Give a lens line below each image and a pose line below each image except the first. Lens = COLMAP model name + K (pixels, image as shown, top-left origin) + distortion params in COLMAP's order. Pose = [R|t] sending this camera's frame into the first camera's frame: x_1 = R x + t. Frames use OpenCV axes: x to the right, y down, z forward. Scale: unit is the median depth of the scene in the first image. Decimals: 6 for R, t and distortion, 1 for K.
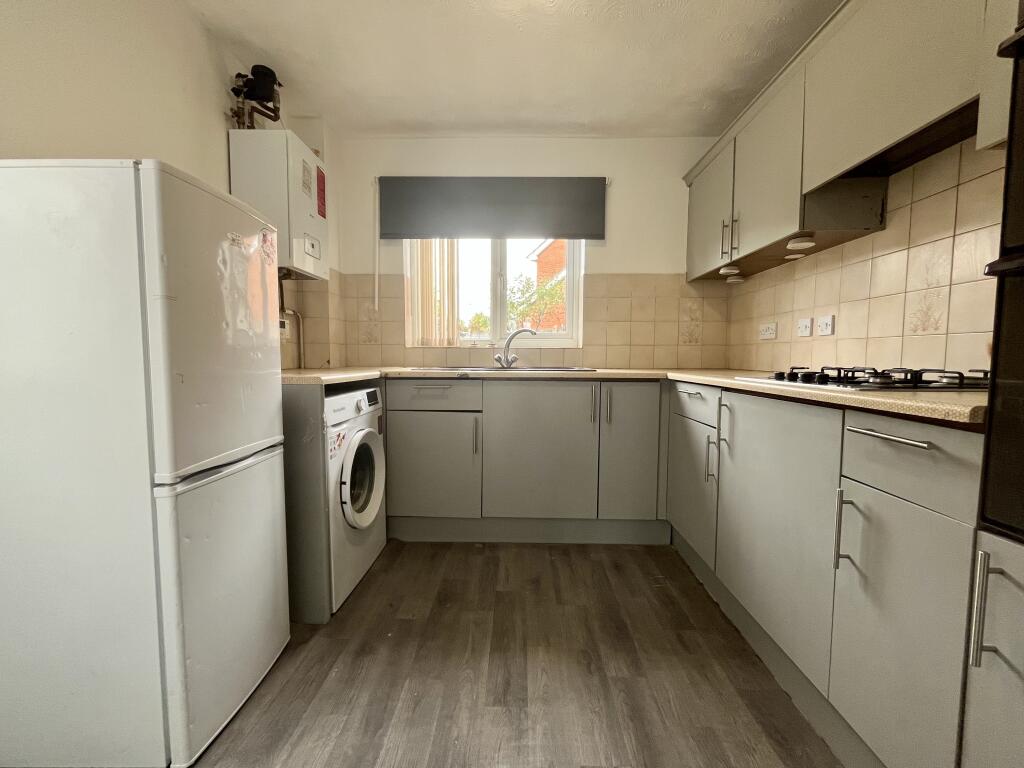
lens RADIAL K [[418.3, 0, 510.0], [0, 418.3, 384.0], [0, 0, 1]] dist [-0.003248, 0.000120]
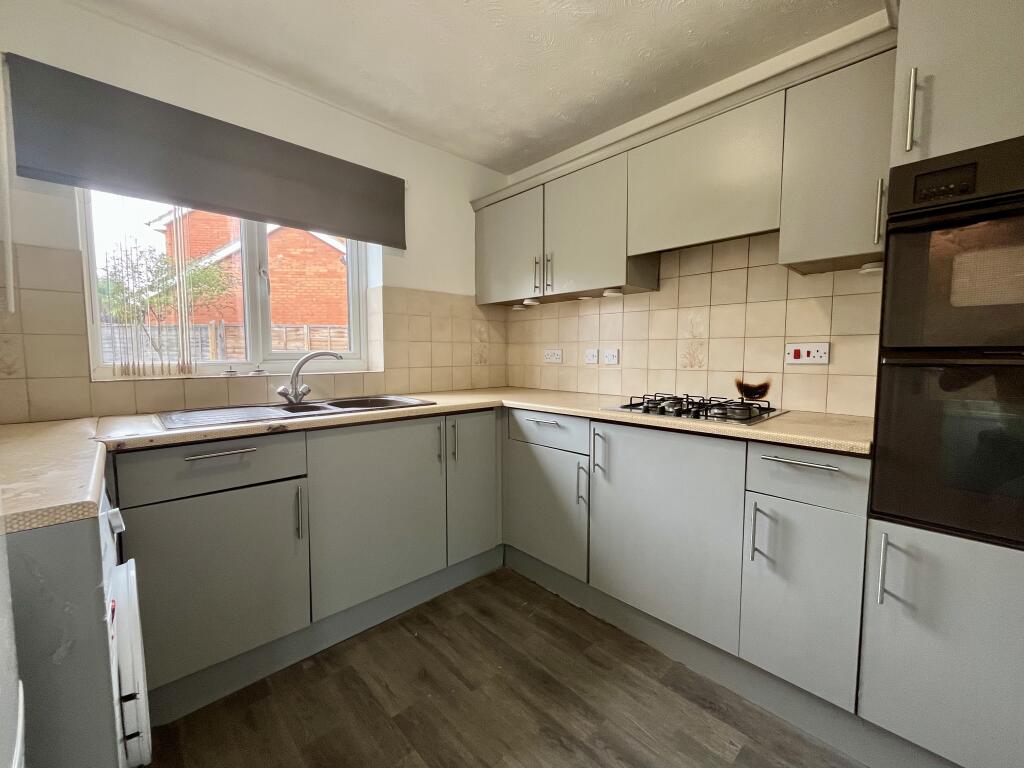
lens RADIAL K [[418.3, 0, 511.2], [0, 418.3, 384.2], [0, 0, 1]] dist [-0.003248, 0.000120]
pose [[0.710437, -0.055646, 0.701557, -0.335101], [0.049825, 0.998345, 0.028731, -0.099100], [-0.701995, 0.014543, 0.712034, 0.282596]]
